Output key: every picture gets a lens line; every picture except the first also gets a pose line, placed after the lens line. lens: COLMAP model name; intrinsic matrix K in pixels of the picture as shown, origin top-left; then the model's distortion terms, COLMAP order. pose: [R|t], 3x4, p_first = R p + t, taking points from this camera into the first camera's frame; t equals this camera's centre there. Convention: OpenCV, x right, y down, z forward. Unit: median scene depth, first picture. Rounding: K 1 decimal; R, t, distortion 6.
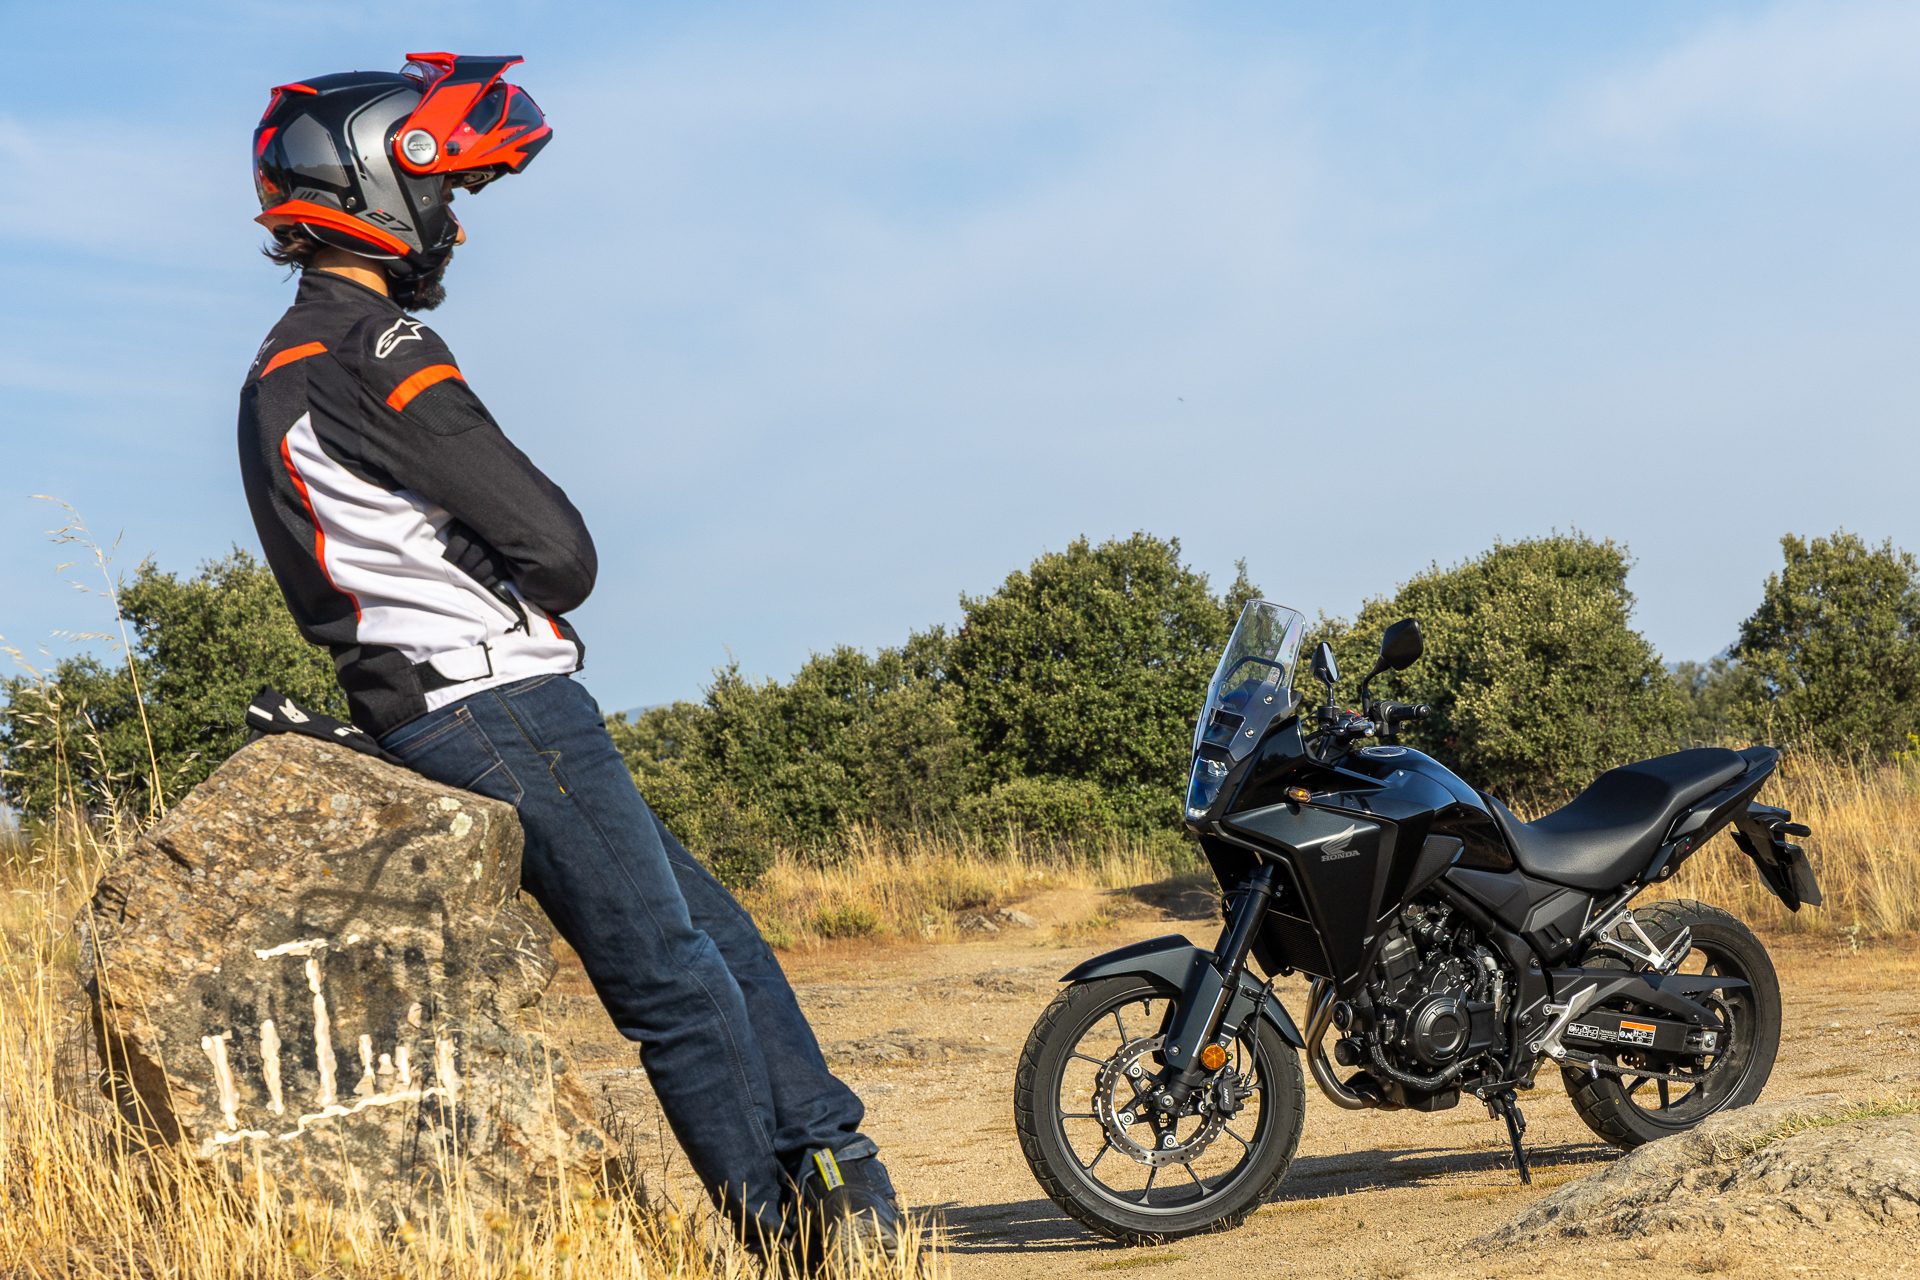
lens RADIAL K [[7116.0, 0, 960.0], [0, 7116.0, 640.0], [0, 0, 1]] dist [-0.064608, -0.049680]
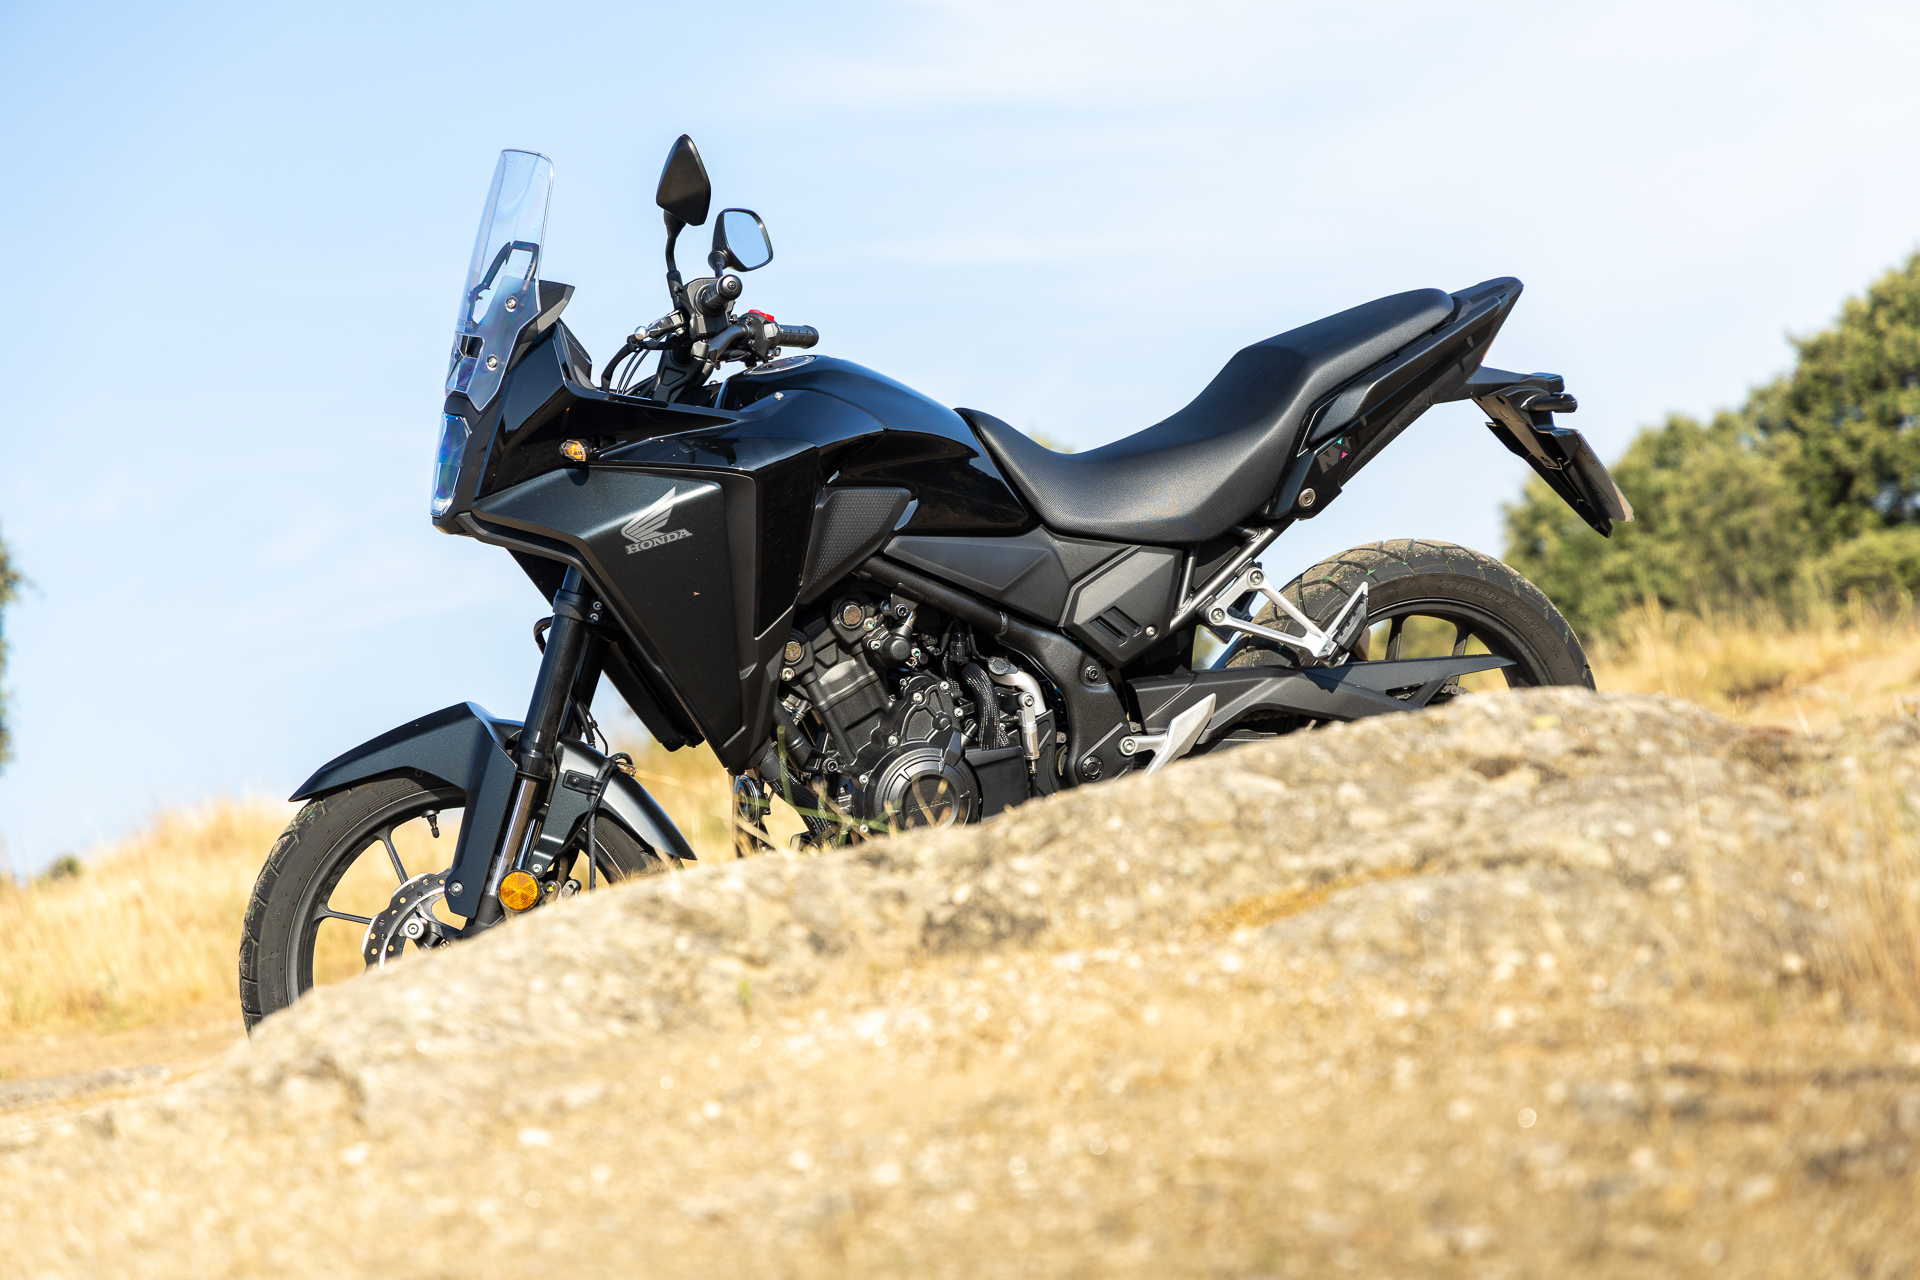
lens RADIAL K [[6485.2, 0, 960.0], [0, 6485.2, 640.0], [0, 0, 1]] dist [0.175025, 3.860178]
pose [[0.957711, -0.131290, -0.256033, 0.214100], [0.134726, 0.990874, -0.004155, 0.043321], [0.254242, -0.030515, 0.966659, 0.453064]]
